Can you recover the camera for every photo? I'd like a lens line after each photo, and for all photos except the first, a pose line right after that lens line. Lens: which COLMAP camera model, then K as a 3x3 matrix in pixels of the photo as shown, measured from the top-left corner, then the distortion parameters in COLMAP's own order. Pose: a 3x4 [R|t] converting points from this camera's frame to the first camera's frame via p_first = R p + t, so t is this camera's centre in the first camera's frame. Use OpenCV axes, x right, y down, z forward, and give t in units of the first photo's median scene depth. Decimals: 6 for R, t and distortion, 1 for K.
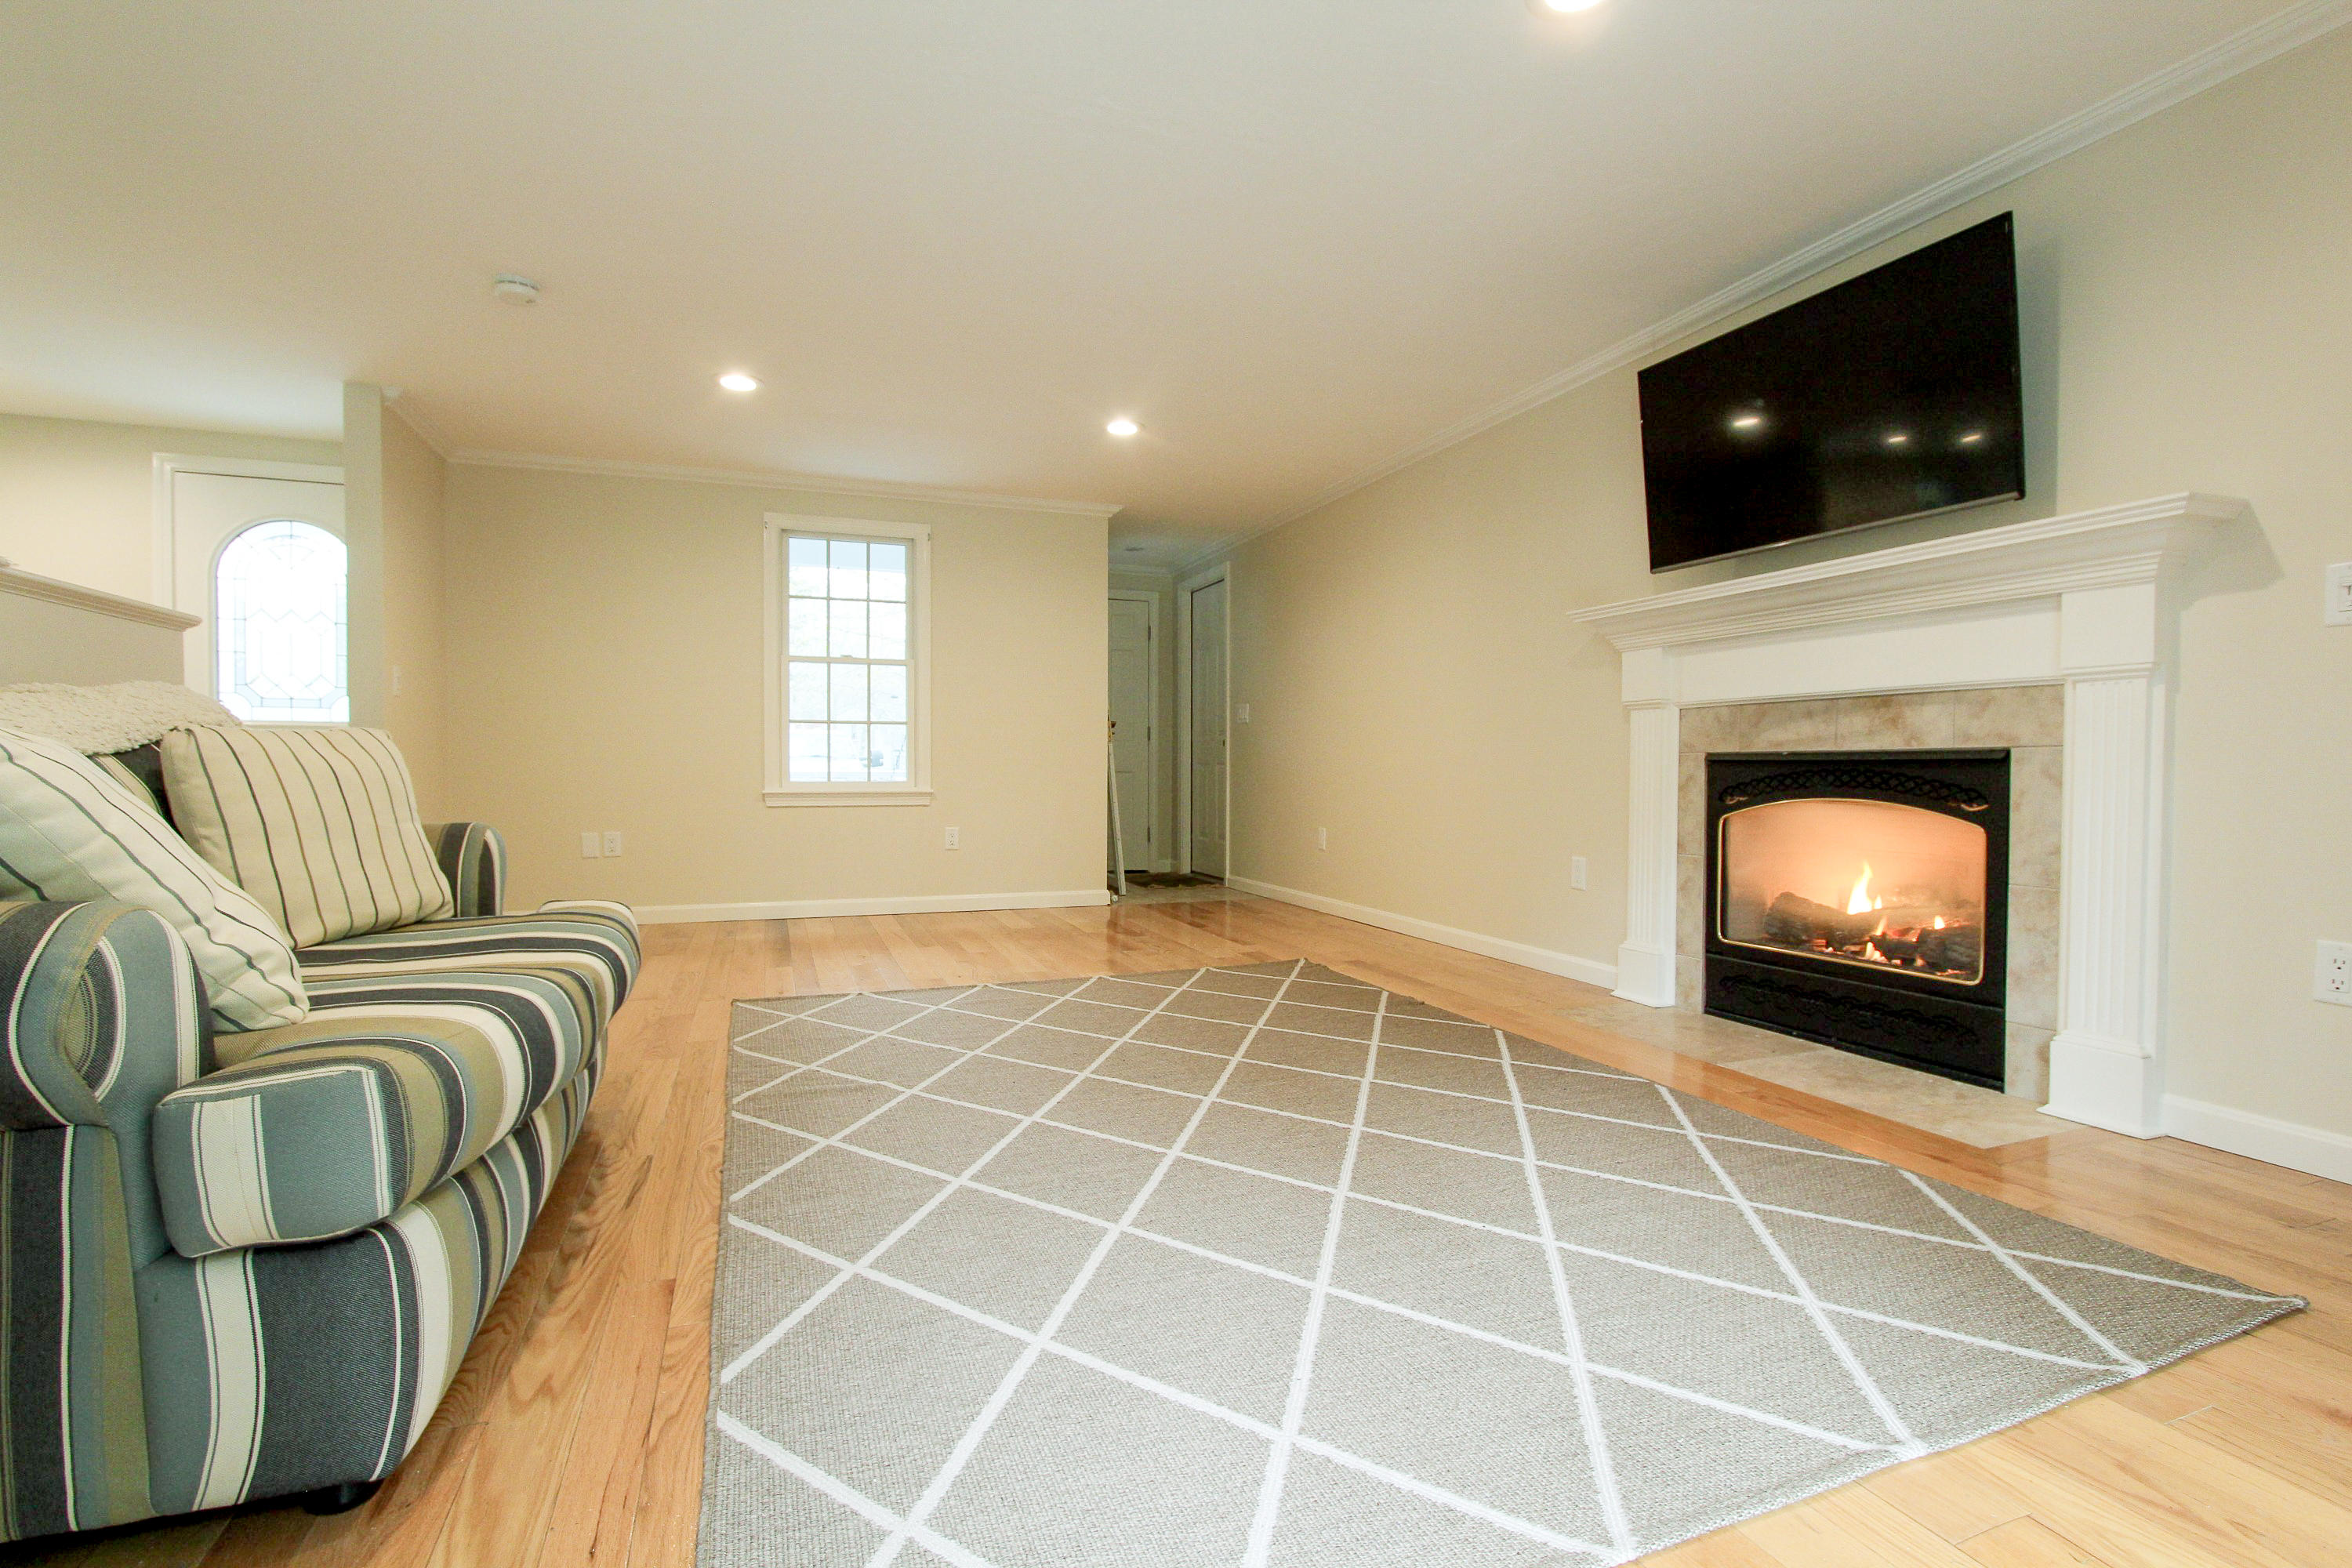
lens RADIAL K [[1102.8, 0, 1197.8], [0, 1102.8, 791.7], [0, 0, 1]] dist [-0.012554, -0.000076]
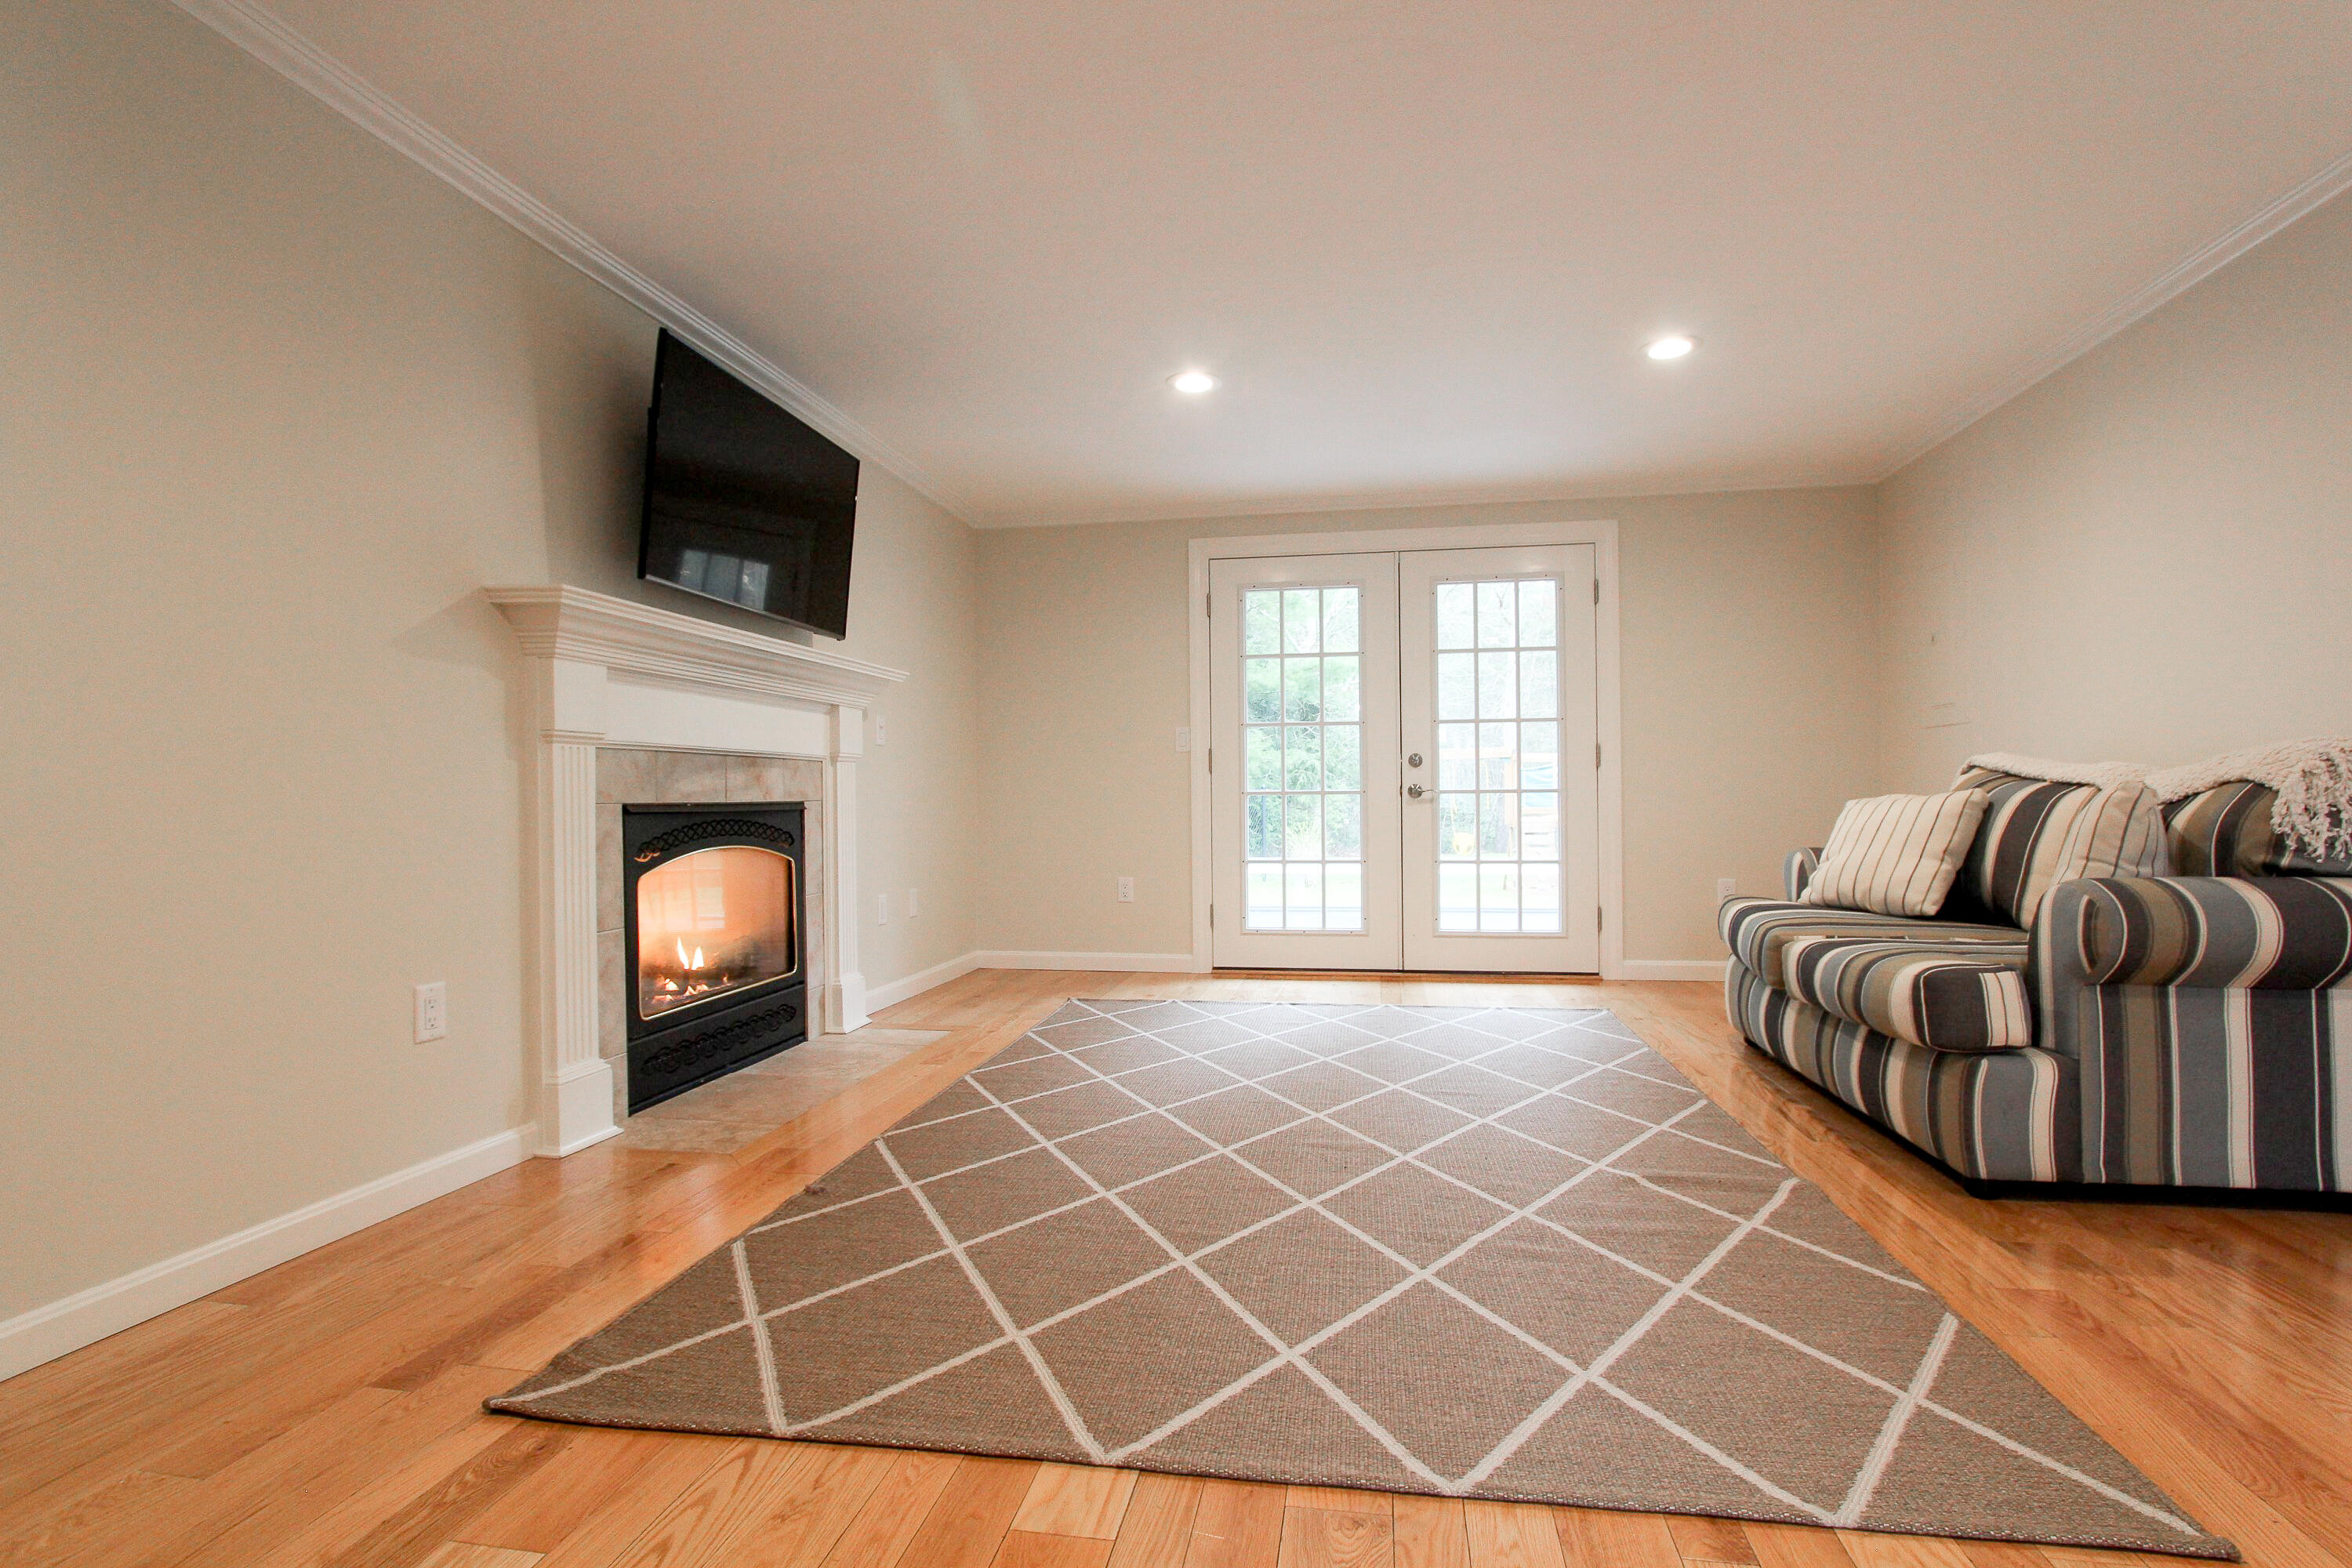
lens RADIAL K [[1102.8, 0, 1197.8], [0, 1102.8, 791.7], [0, 0, 1]] dist [-0.012554, -0.000076]
pose [[-0.861223, 0.008050, 0.508163, -0.371439], [0.017855, 0.999737, 0.014424, -0.053830], [-0.507913, 0.021496, -0.861140, 1.650287]]
